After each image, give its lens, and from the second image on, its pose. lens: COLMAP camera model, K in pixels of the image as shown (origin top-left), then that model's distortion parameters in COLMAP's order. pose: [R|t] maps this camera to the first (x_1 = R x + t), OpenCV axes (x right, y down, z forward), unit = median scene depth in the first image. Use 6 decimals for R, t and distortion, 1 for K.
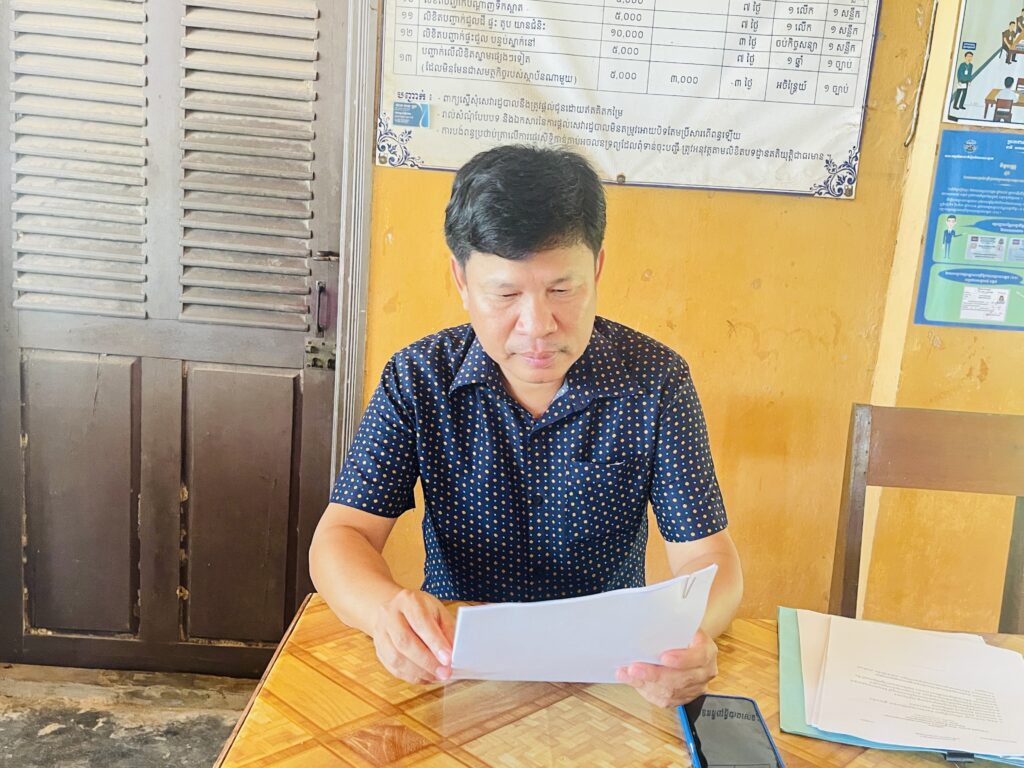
lens RADIAL K [[871.6, 0, 509.8], [0, 871.6, 360.6], [0, 0, 1]] dist [0.013080, 0.005169]
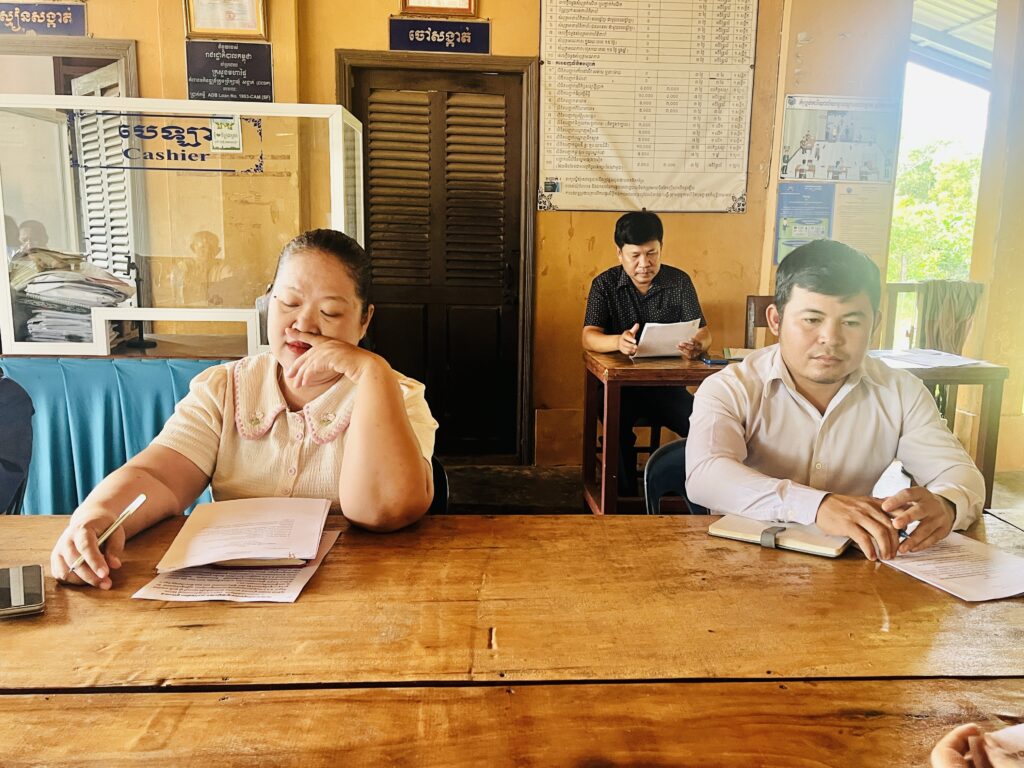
lens RADIAL K [[893.5, 0, 512.0], [0, 893.5, 384.0], [0, 0, 1]] dist [0.015725, 0.011508]
pose [[0.995850, -0.067607, 0.060927, -0.393313], [0.066002, 0.997427, 0.027985, 0.158687], [-0.062662, -0.023847, 0.997750, -1.331838]]
